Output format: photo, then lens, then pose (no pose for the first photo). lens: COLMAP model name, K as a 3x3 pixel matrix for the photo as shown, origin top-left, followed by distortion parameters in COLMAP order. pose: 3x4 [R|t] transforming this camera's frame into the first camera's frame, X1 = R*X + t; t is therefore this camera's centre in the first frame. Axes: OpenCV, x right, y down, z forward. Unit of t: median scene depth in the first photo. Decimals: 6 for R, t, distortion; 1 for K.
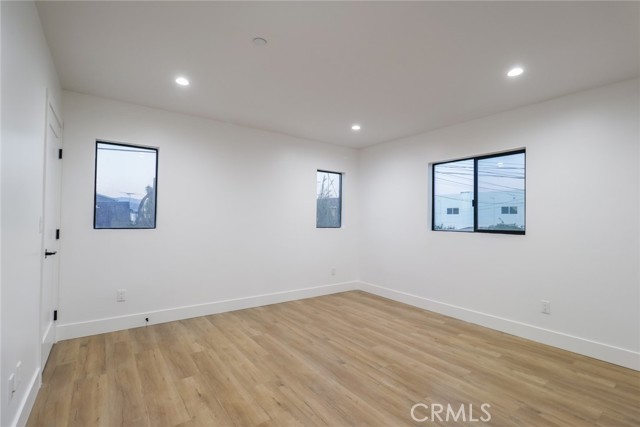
lens RADIAL K [[299.9, 0, 320.1], [0, 299.9, 217.1], [0, 0, 1]] dist [0.006335, 0.000099]
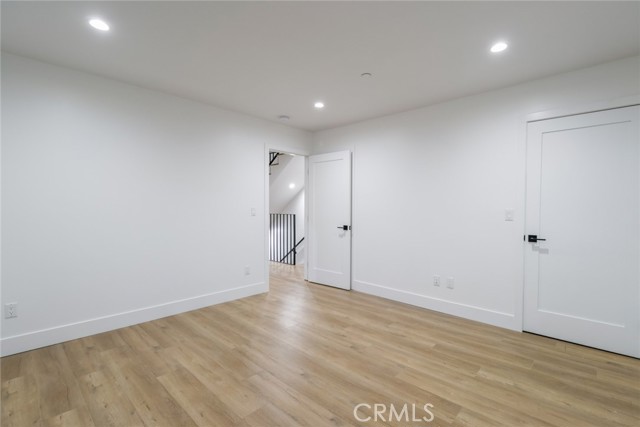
lens RADIAL K [[299.9, 0, 319.3], [0, 299.9, 214.3], [0, 0, 1]] dist [0.006335, 0.000099]
pose [[-0.983591, -0.014031, -0.179867, 0.196645], [-0.016311, 0.999804, 0.011200, 0.018364], [0.179674, 0.013950, -0.983627, 1.897377]]
